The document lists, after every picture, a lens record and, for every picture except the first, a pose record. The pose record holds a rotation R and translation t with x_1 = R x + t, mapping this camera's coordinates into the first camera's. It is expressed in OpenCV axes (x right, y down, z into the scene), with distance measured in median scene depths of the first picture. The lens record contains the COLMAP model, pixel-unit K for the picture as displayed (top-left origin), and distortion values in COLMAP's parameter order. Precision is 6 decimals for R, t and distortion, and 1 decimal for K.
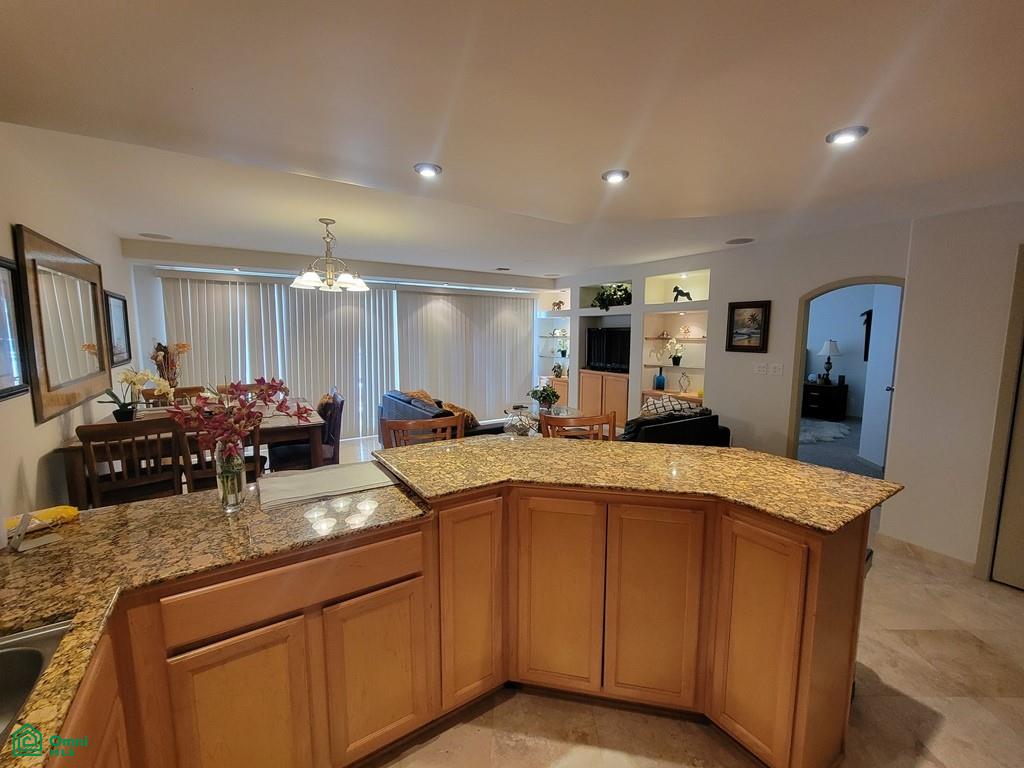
lens RADIAL K [[421.1, 0, 511.2], [0, 421.1, 382.0], [0, 0, 1]] dist [-0.001667, -0.001775]
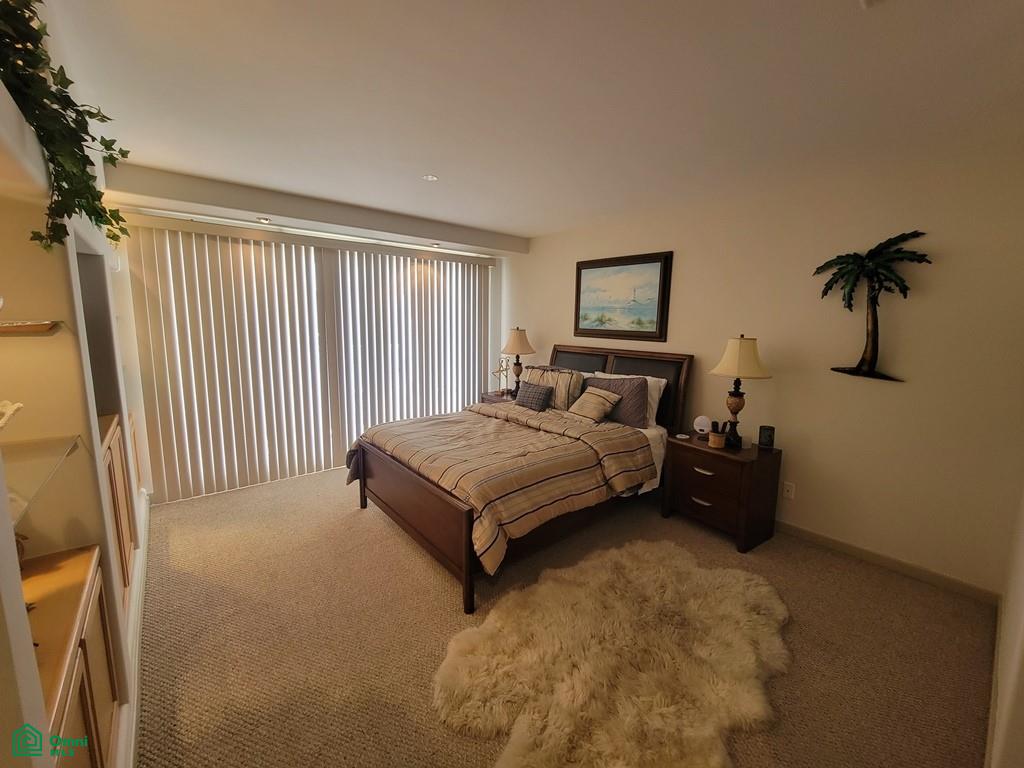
lens RADIAL K [[421.1, 0, 510.8], [0, 421.1, 380.5], [0, 0, 1]] dist [-0.001667, -0.001775]
pose [[0.991708, -0.012290, 0.127920, 0.495558], [0.007485, 0.999251, 0.037973, -0.073948], [-0.128291, -0.036701, 0.991057, 0.638469]]
